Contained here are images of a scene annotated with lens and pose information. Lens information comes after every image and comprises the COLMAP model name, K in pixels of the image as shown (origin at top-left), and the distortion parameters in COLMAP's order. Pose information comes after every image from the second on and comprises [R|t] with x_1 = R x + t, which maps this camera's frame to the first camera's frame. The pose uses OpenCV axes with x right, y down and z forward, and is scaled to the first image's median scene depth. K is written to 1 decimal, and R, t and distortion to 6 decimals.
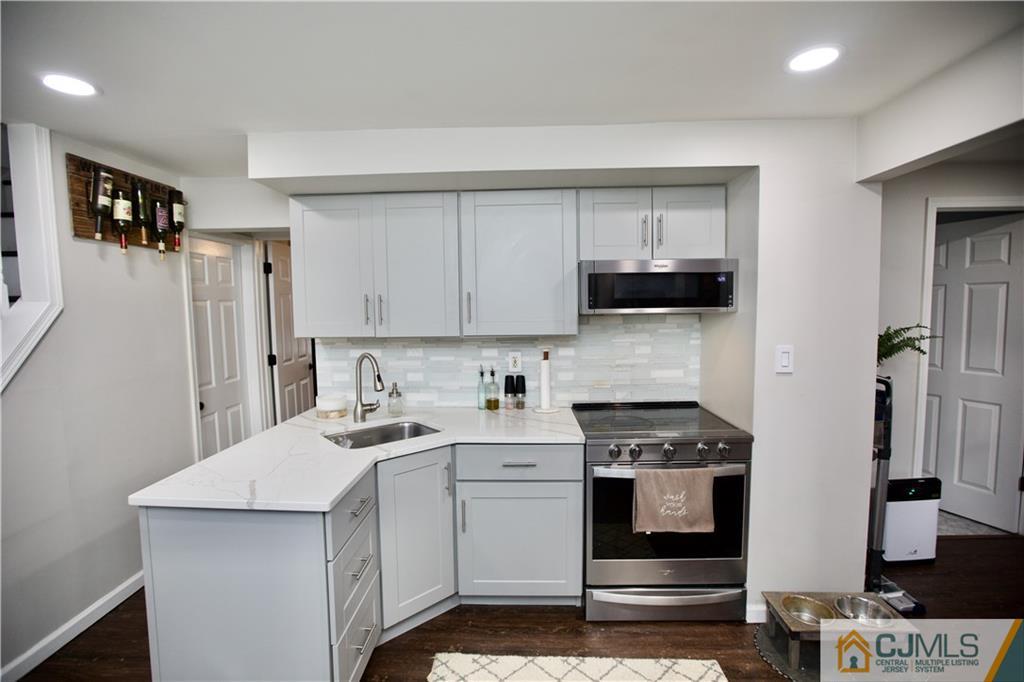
lens RADIAL K [[464.4, 0, 512.0], [0, 464.4, 336.7], [0, 0, 1]] dist [-0.043812, 0.014063]
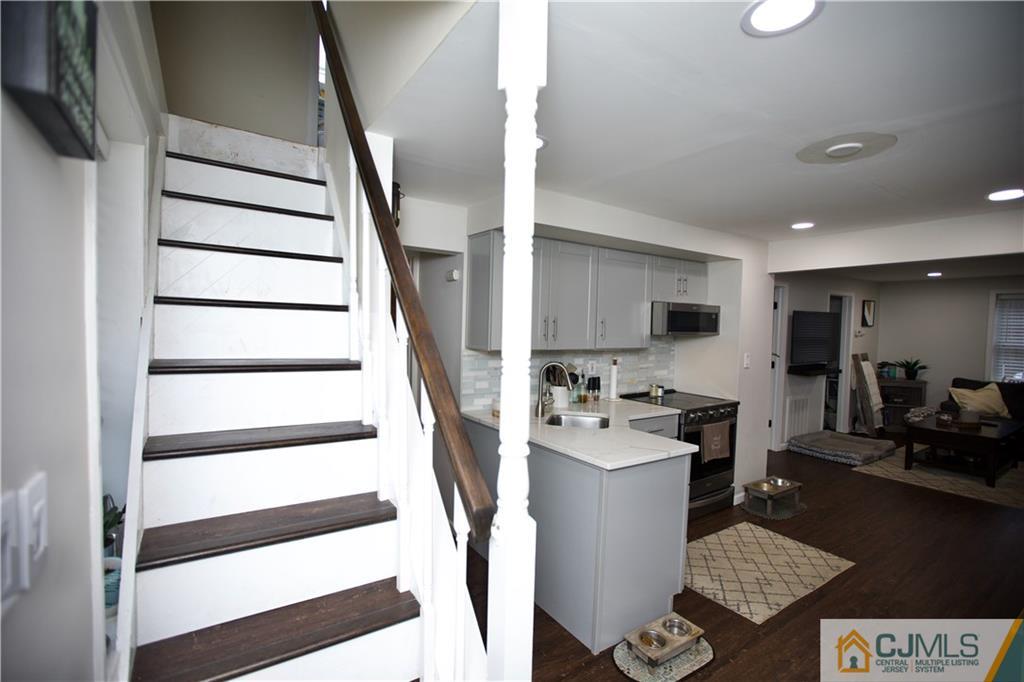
lens RADIAL K [[464.4, 0, 506.1], [0, 464.4, 339.7], [0, 0, 1]] dist [-0.043812, 0.014063]
pose [[0.814144, 0.012285, 0.580534, -1.143243], [0.007082, 0.999492, -0.031082, 0.013678], [-0.580620, 0.029417, 0.813643, 0.015324]]
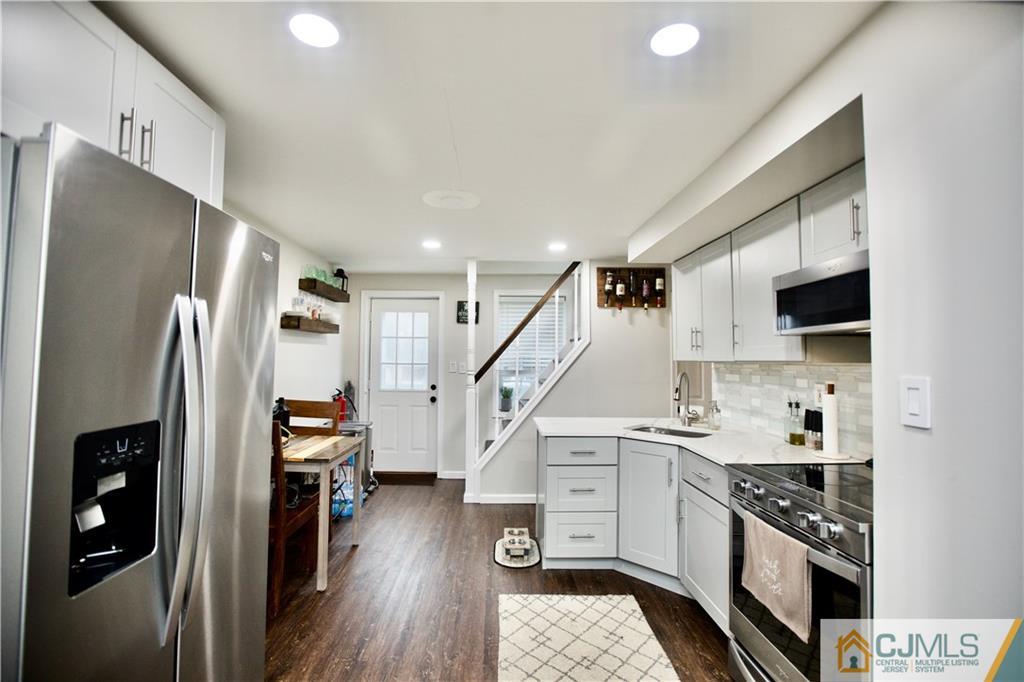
lens RADIAL K [[464.4, 0, 503.3], [0, 464.4, 337.3], [0, 0, 1]] dist [-0.043812, 0.014063]
pose [[0.051306, -0.036335, -0.998022, 0.941945], [-0.074947, 0.996380, -0.040128, 0.027767], [0.995867, 0.076857, 0.048397, 0.411033]]
